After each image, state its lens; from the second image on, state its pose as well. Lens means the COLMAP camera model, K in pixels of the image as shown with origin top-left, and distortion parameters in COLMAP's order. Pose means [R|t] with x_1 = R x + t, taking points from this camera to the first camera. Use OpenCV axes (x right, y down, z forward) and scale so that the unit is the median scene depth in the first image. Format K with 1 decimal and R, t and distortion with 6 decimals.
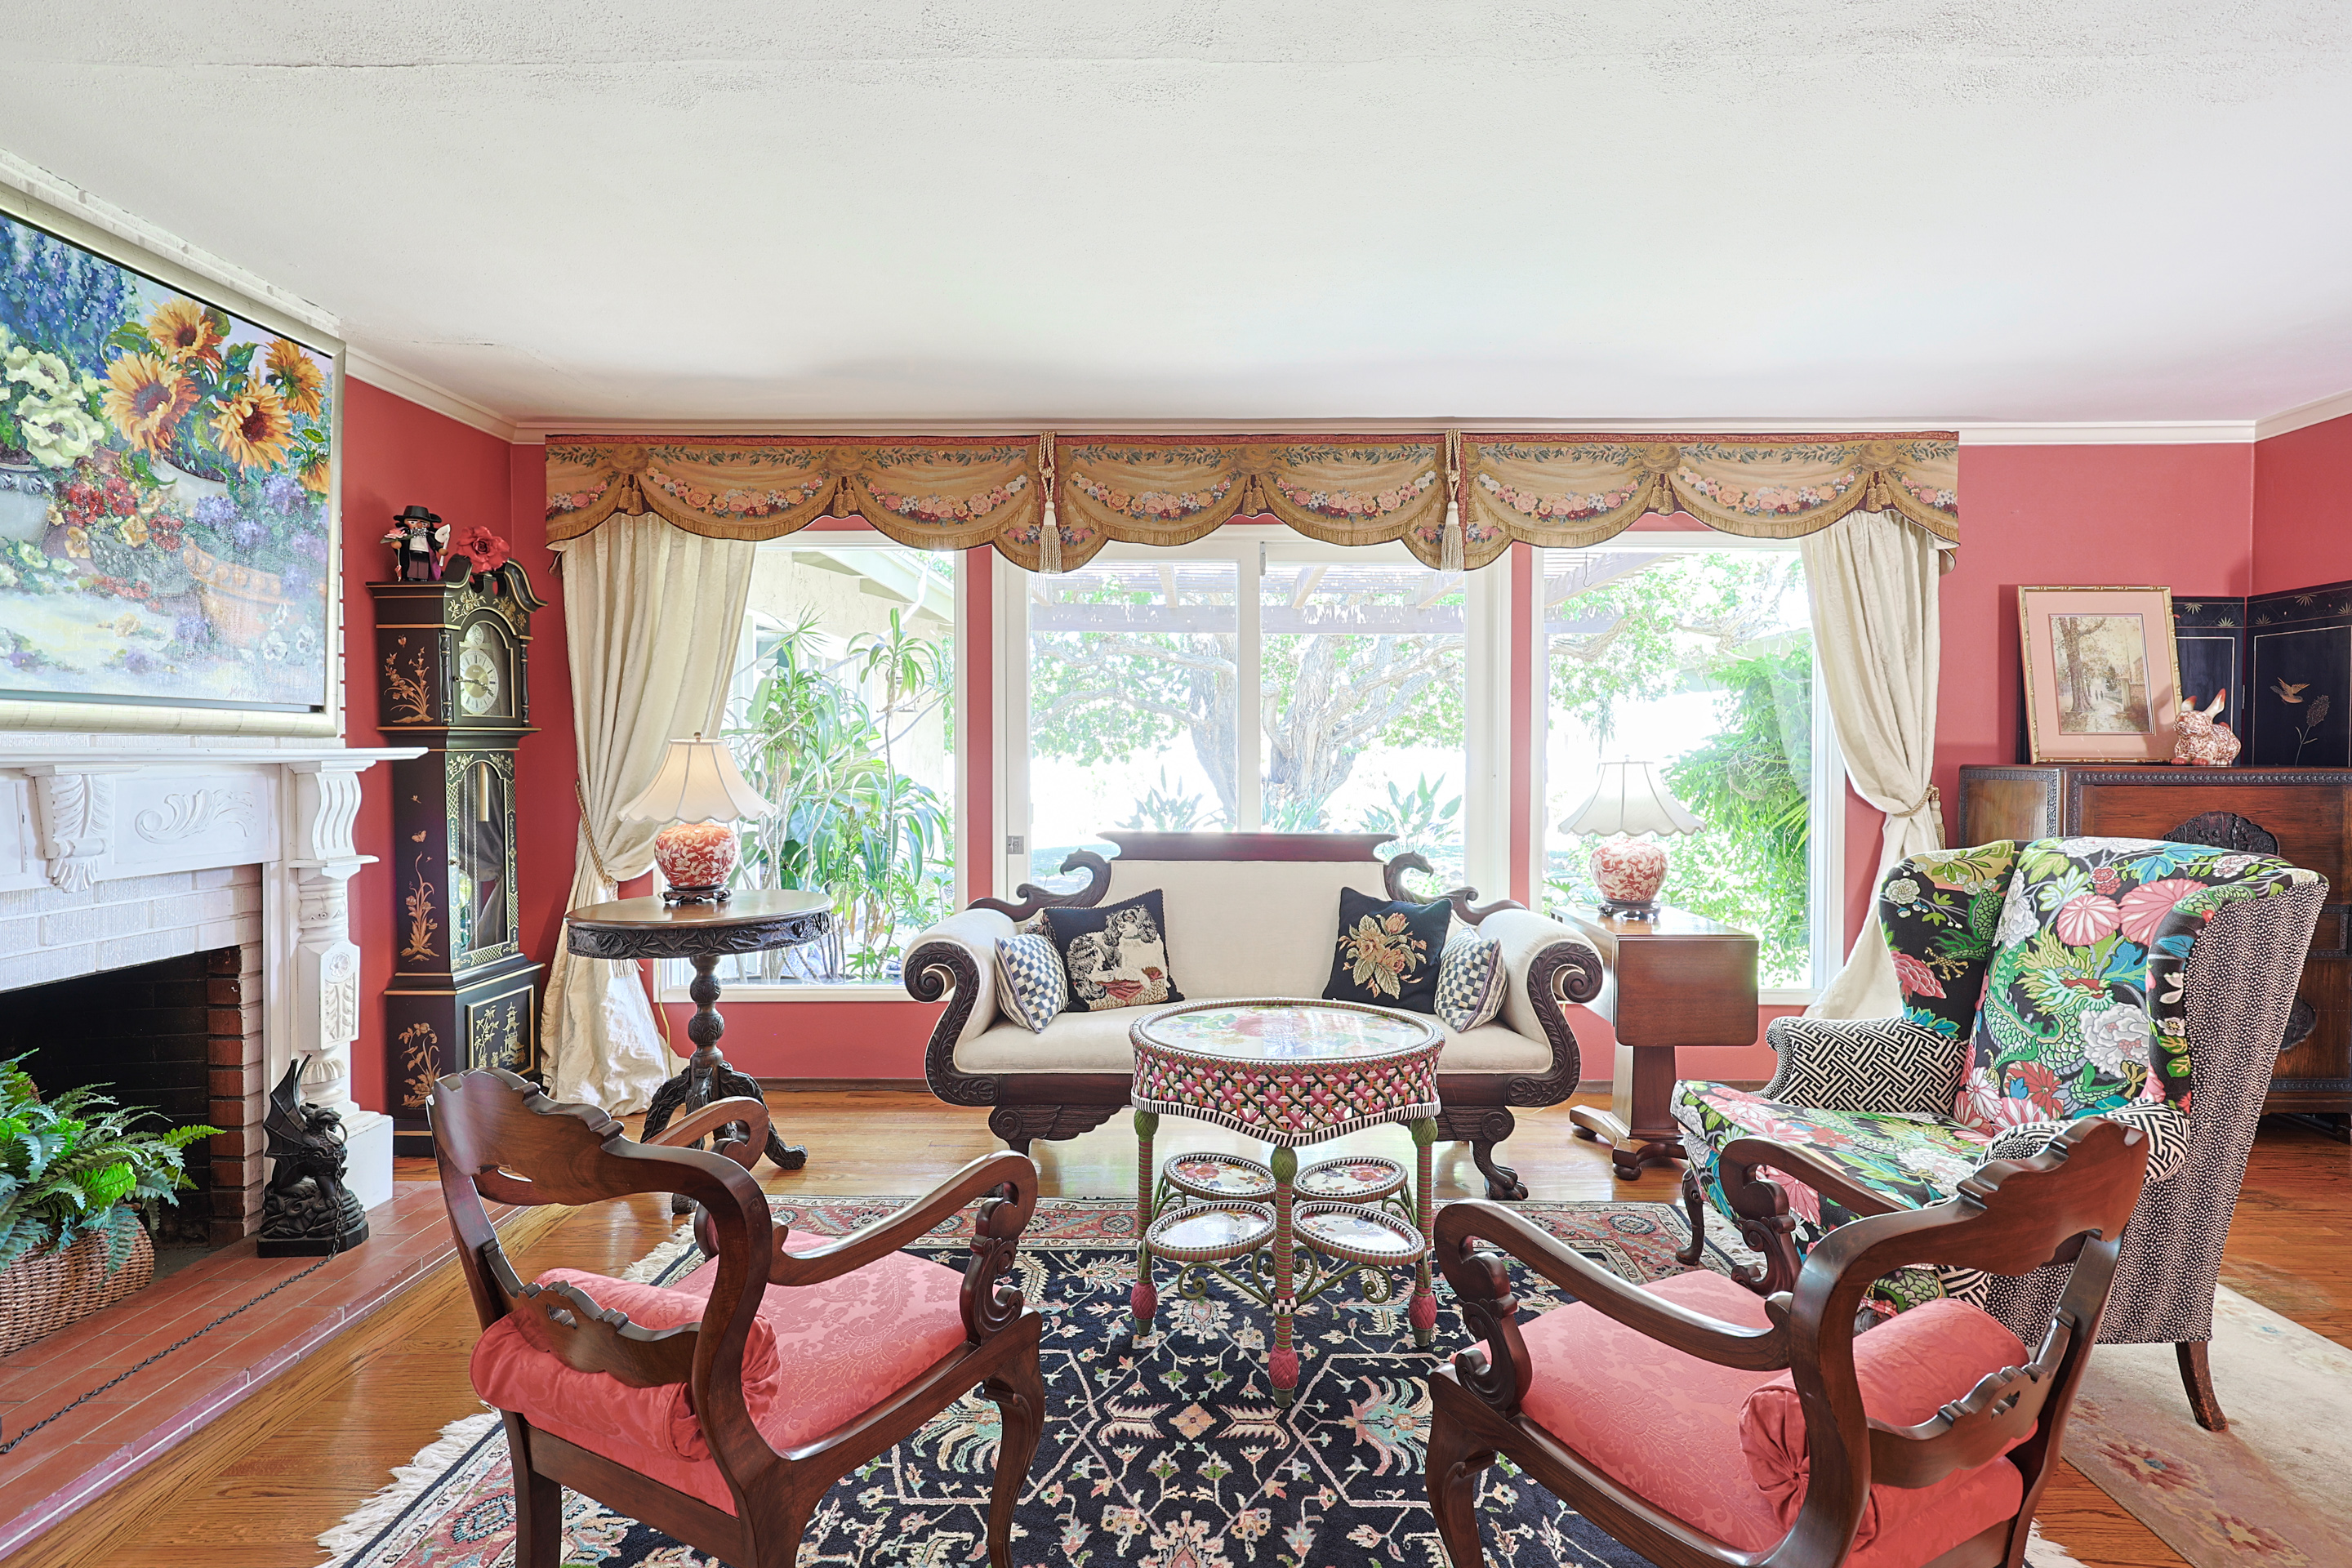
lens RADIAL K [[1003.9, 0, 1177.1], [0, 1003.9, 770.2], [0, 0, 1]] dist [-0.001657, 0.000995]
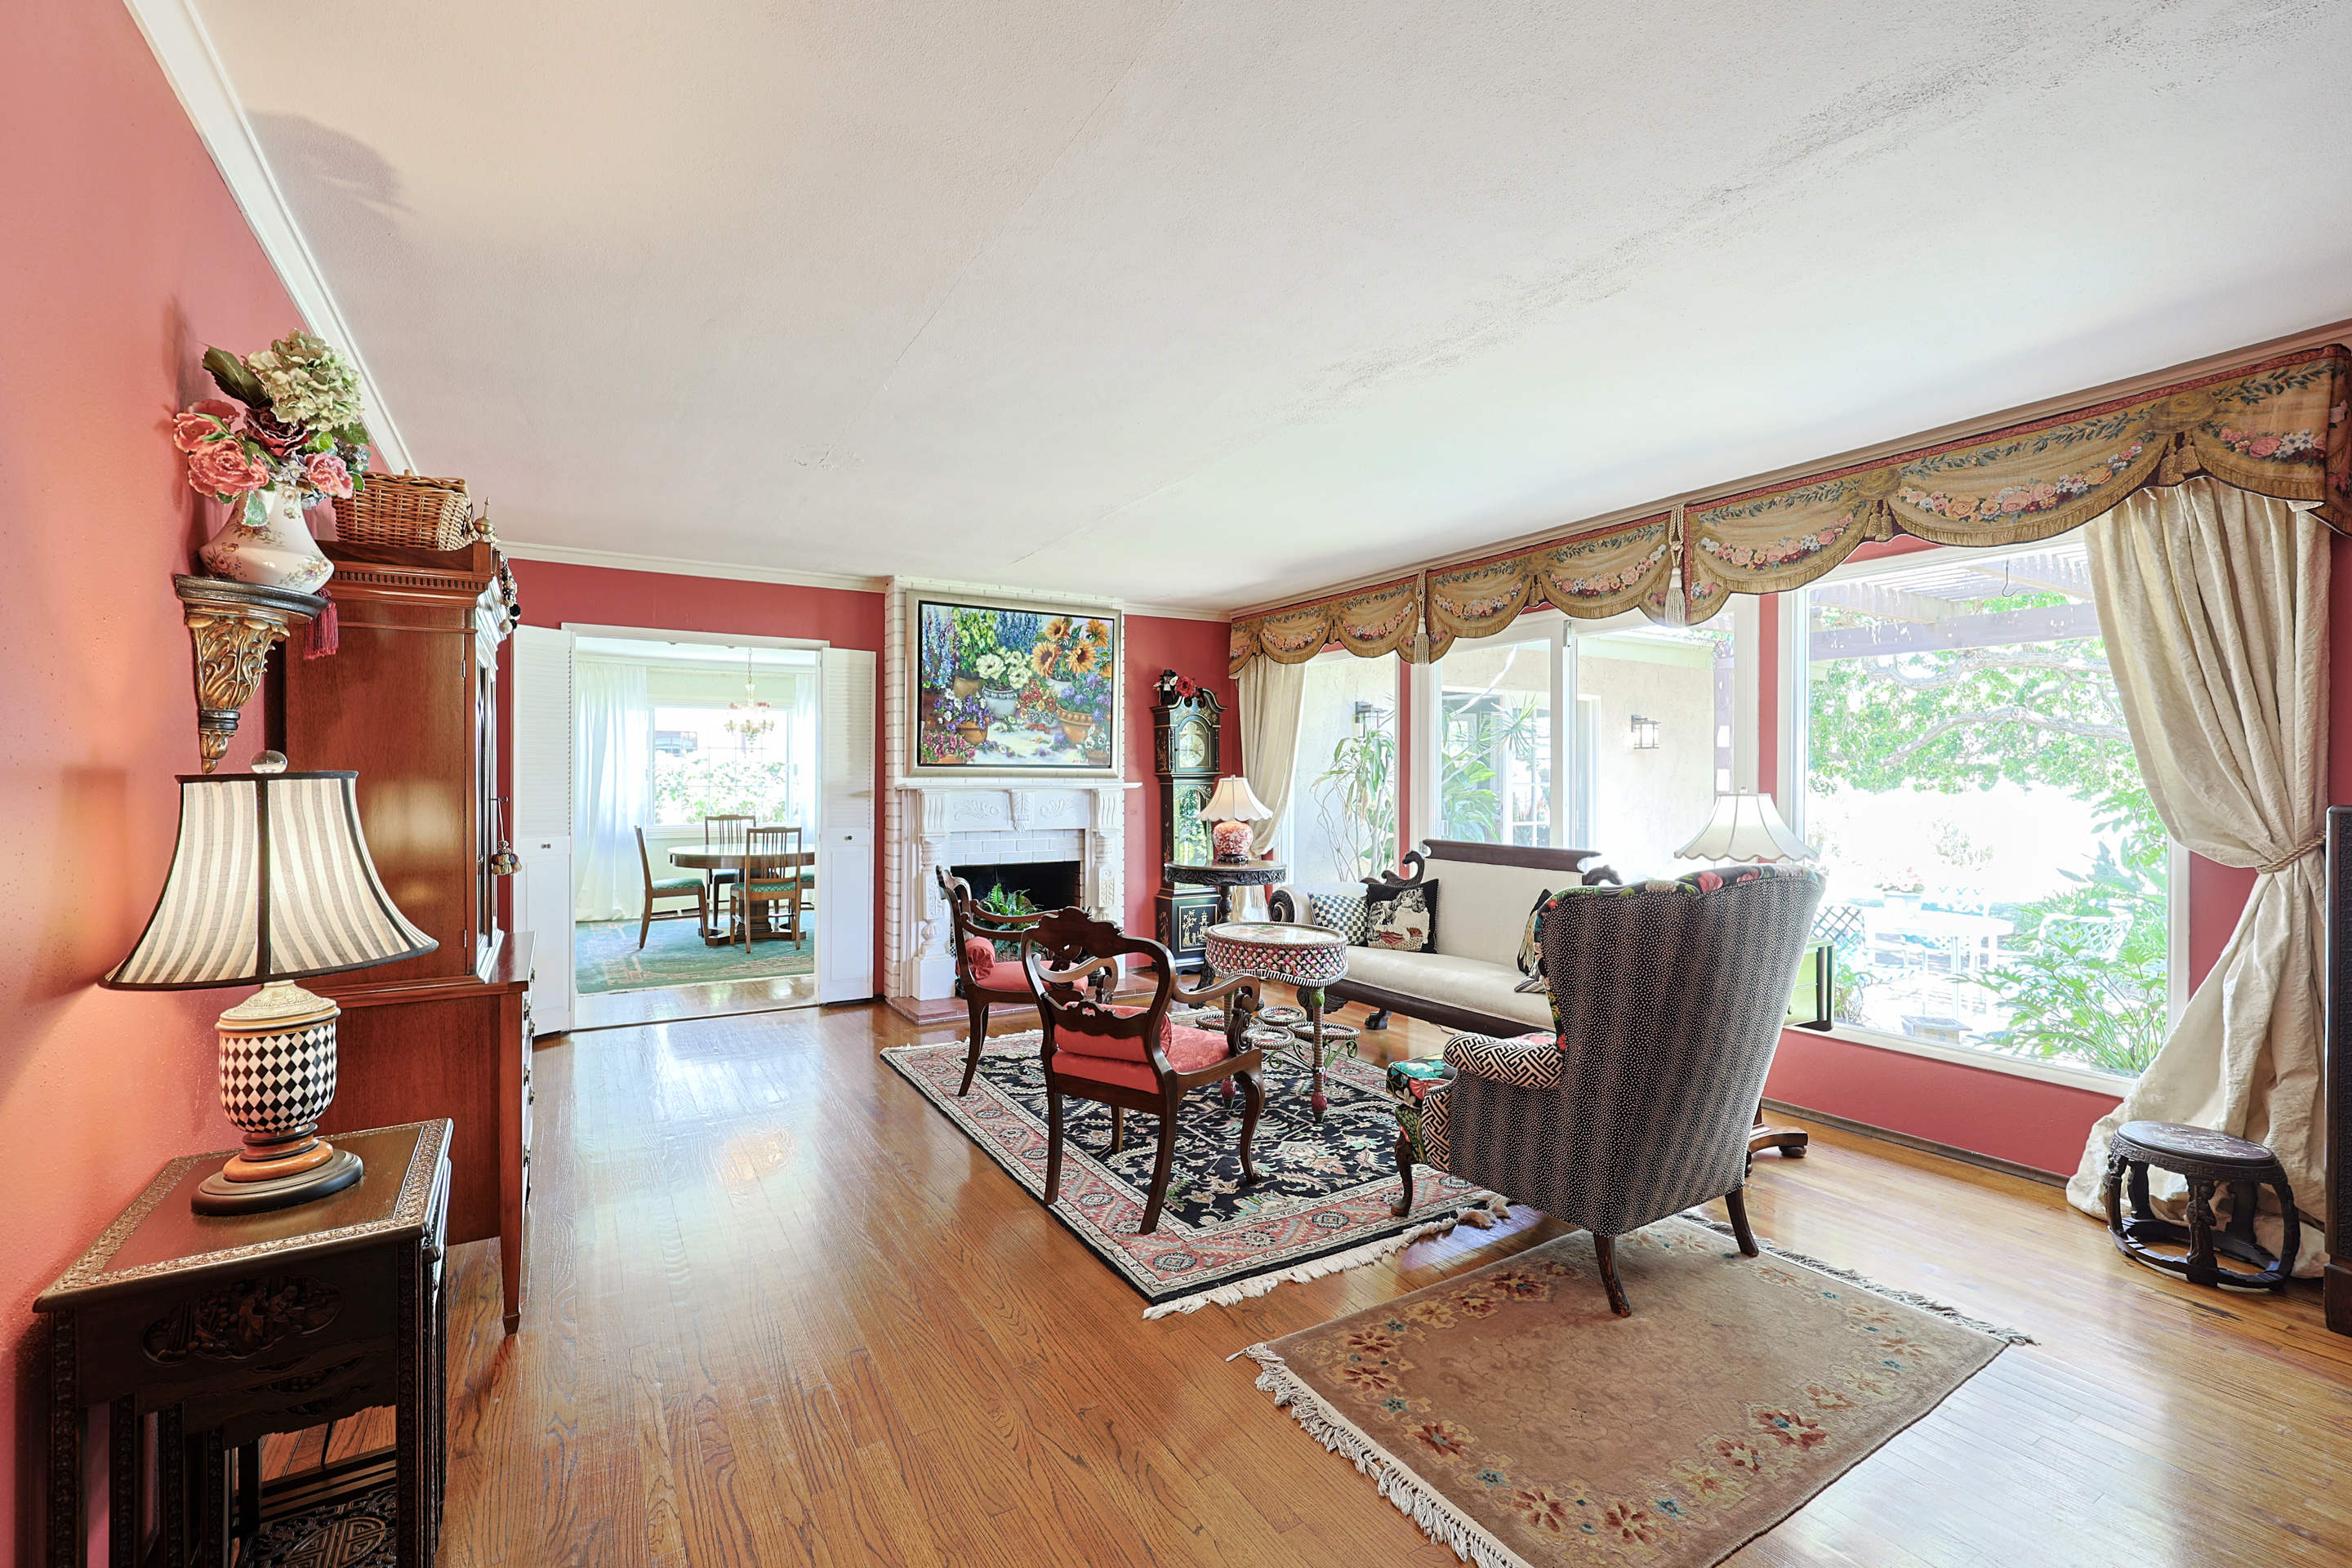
lens RADIAL K [[1003.9, 0, 1186.1], [0, 1003.9, 787.2], [0, 0, 1]] dist [-0.001657, 0.000995]
pose [[0.529622, 0.002879, -0.848229, 0.954028], [-0.014957, 0.999870, -0.005945, -0.000672], [0.848102, 0.015835, 0.529597, -0.082793]]
